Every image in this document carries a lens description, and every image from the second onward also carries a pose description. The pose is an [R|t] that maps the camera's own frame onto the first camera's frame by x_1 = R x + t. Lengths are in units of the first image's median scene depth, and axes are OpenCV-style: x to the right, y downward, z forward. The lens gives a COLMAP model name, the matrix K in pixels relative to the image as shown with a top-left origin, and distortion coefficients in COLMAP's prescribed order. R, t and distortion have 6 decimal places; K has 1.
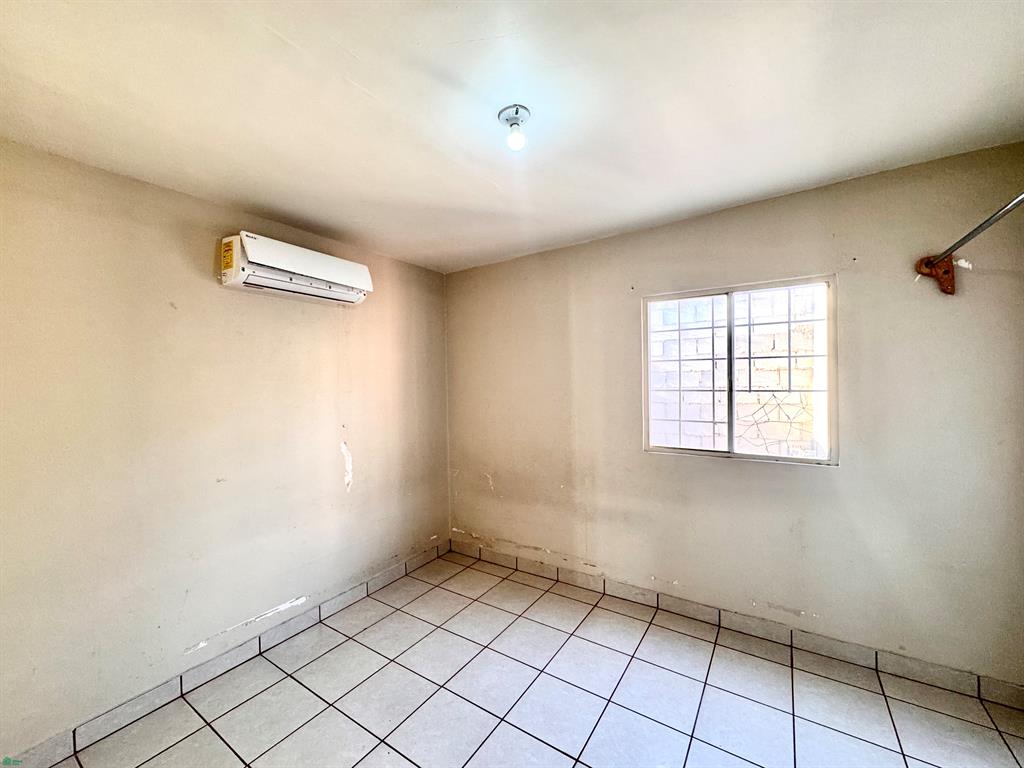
lens RADIAL K [[413.2, 0, 512.7], [0, 413.2, 378.5], [0, 0, 1]] dist [-0.001158, 0.000232]
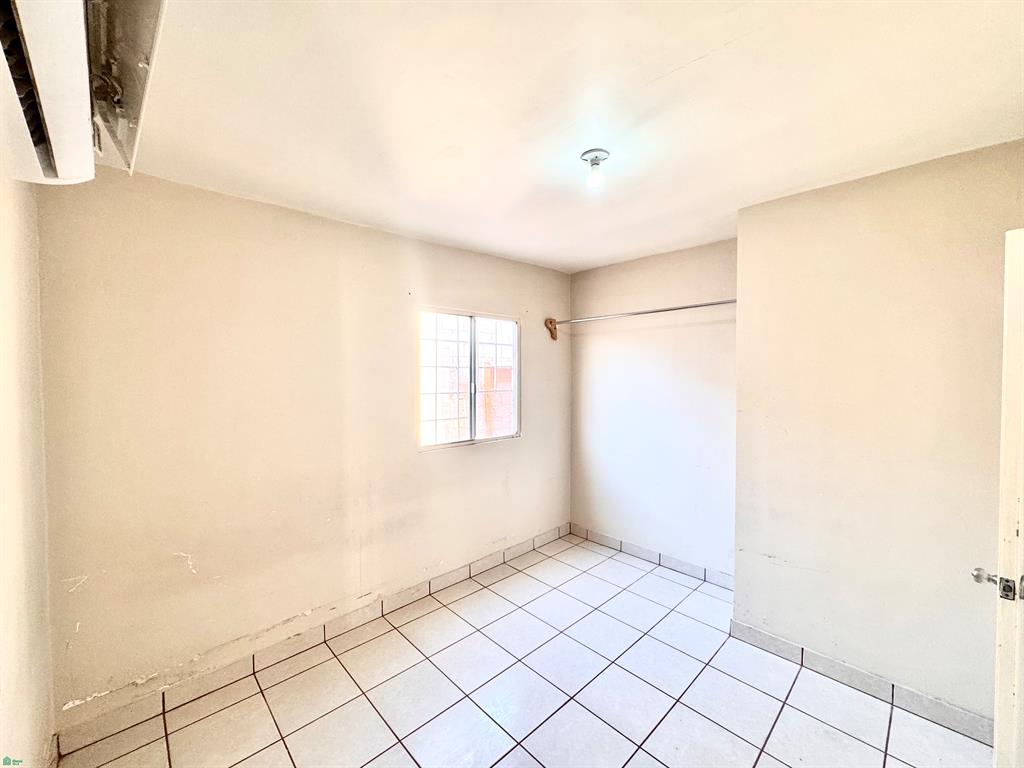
lens RADIAL K [[413.2, 0, 512.9], [0, 413.2, 385.3], [0, 0, 1]] dist [-0.001158, 0.000232]
pose [[0.222200, -0.008165, 0.974967, -0.644694], [0.002481, 0.999966, 0.007809, -0.002345], [-0.974998, 0.000684, 0.222213, 0.536131]]
